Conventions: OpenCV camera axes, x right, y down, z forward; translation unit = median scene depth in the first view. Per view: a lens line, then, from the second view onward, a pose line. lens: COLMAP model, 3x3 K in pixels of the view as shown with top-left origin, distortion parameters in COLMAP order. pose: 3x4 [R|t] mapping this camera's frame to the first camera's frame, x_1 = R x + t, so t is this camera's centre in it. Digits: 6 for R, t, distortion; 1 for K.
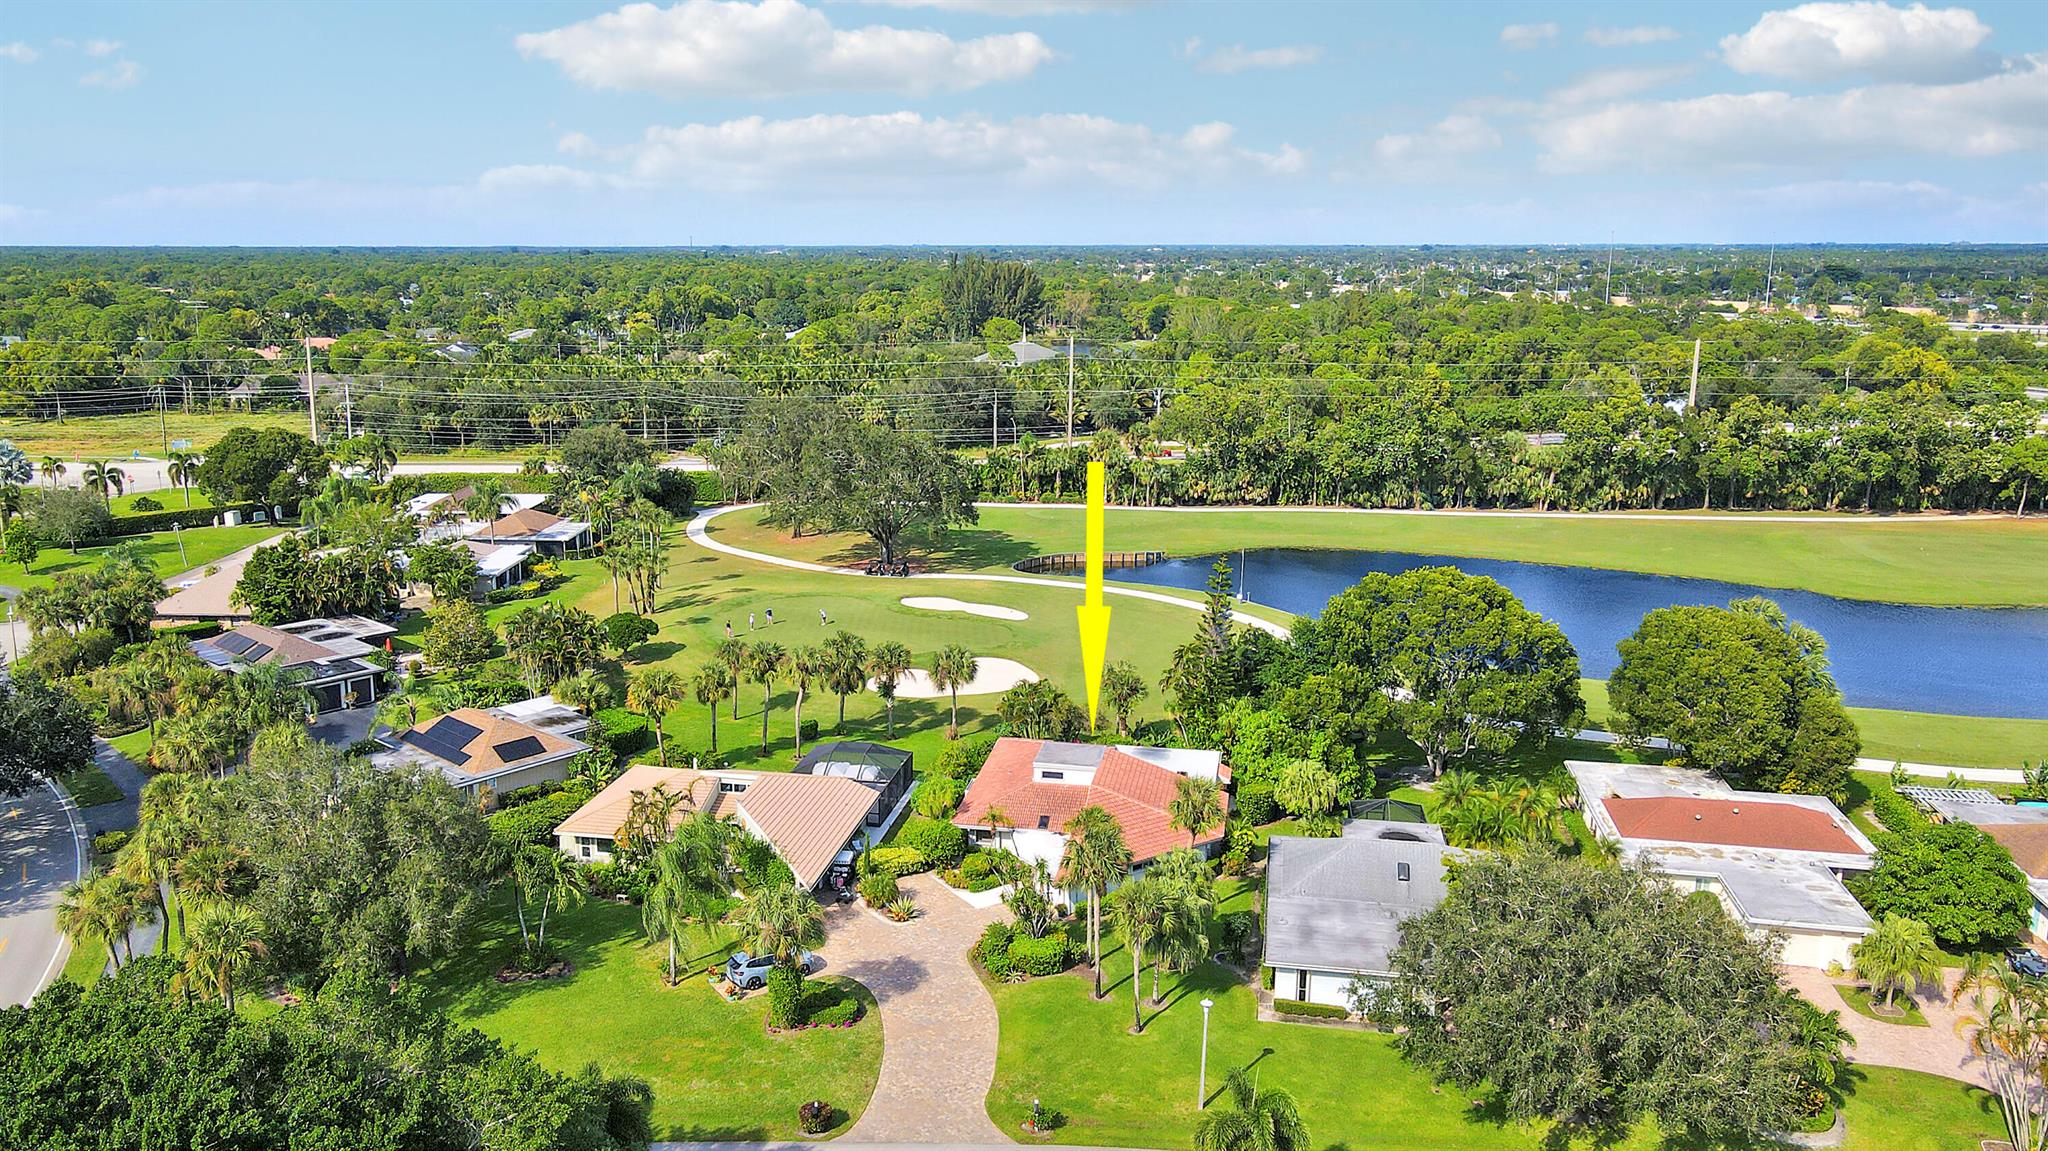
lens RADIAL K [[1369.6, 0, 1024.0], [0, 1369.6, 575.5], [0, 0, 1]] dist [0.033702, 0.000363]
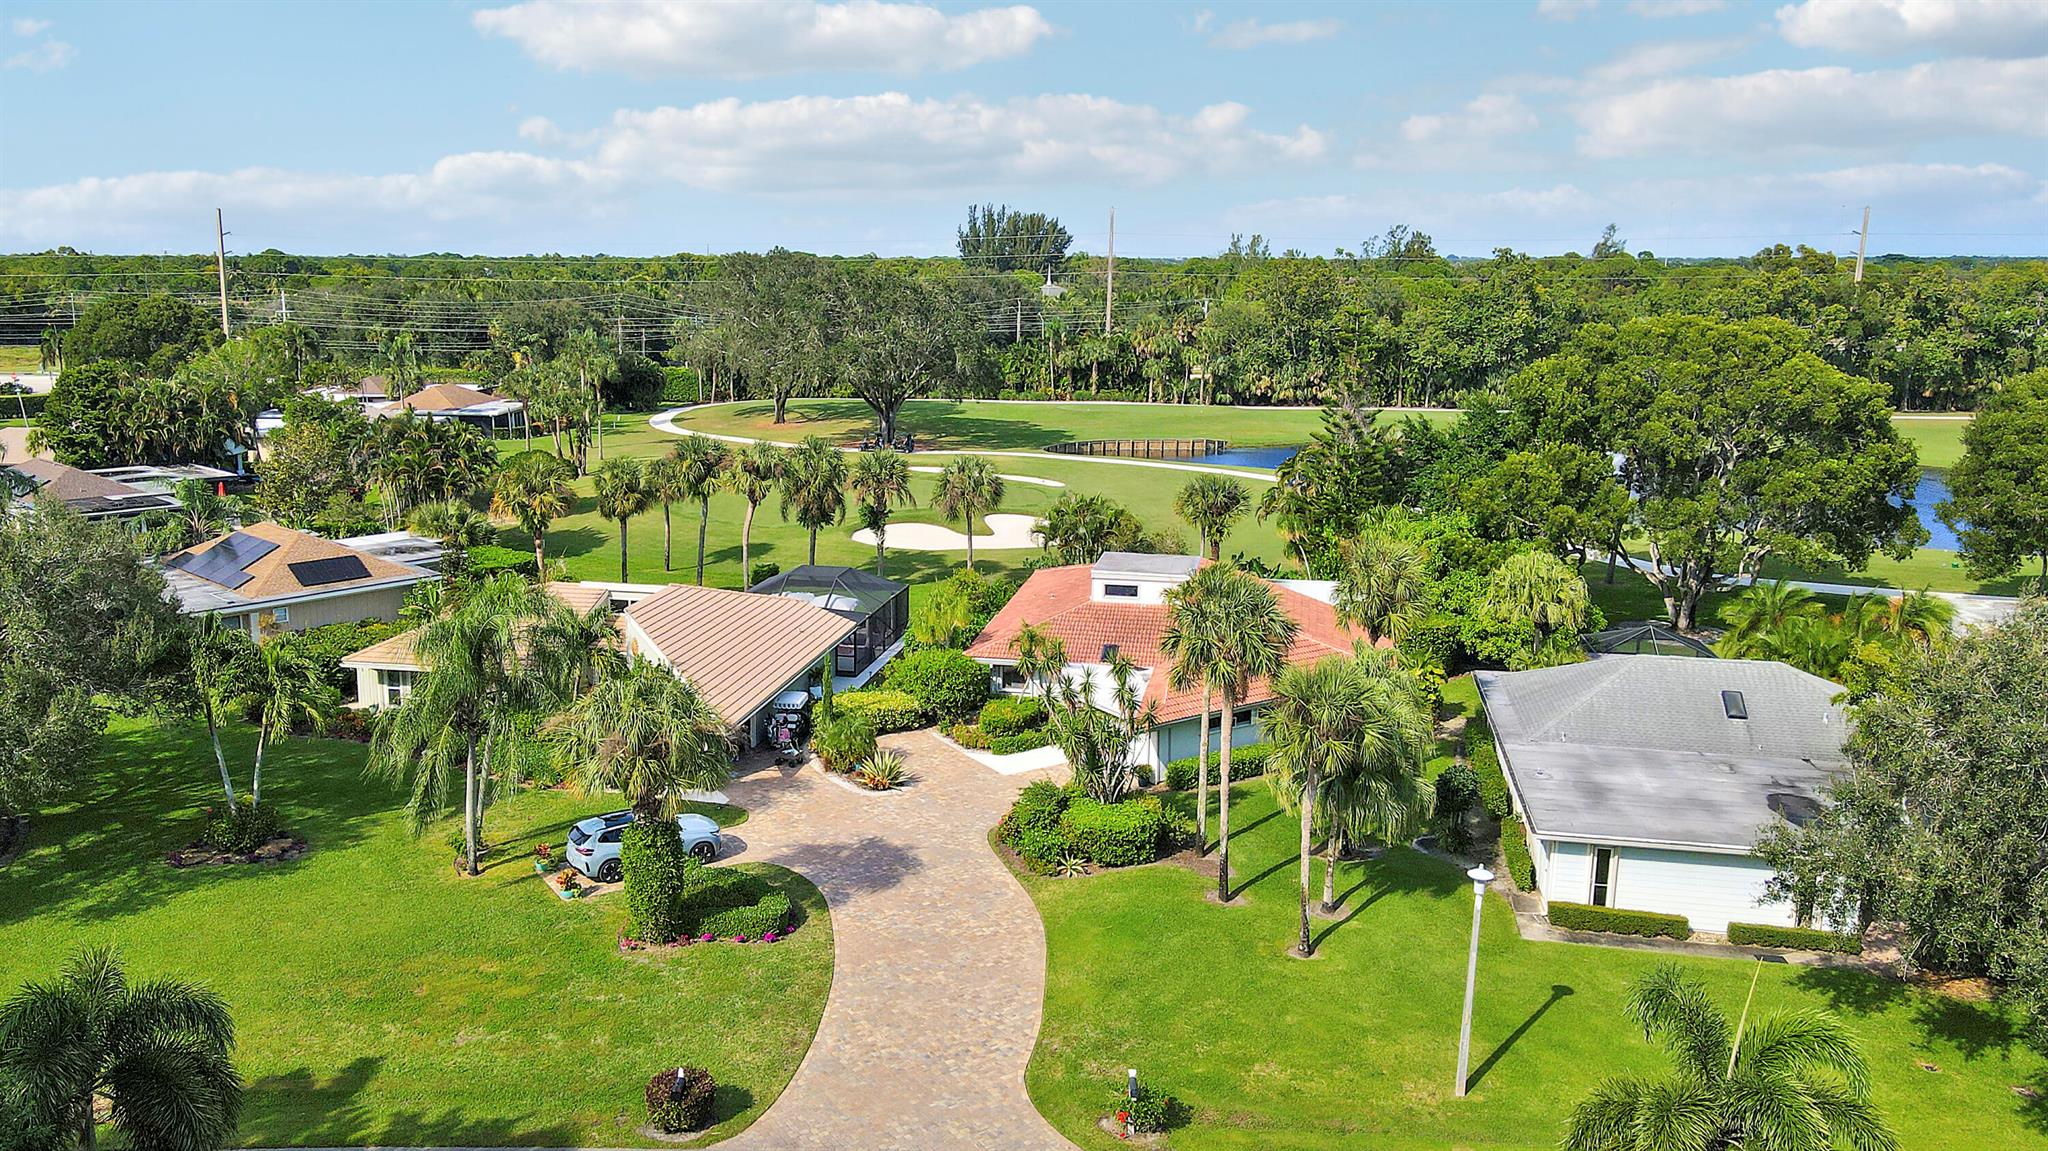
lens RADIAL K [[1478.0, 0, 1024.0], [0, 1478.0, 575.5], [0, 0, 1]] dist [0.059864, -0.037581]
pose [[0.999995, 0.001860, 0.002682, -0.028128], [-0.001827, 0.999923, -0.012266, 0.176826], [-0.002705, 0.012261, 0.999921, 0.383513]]
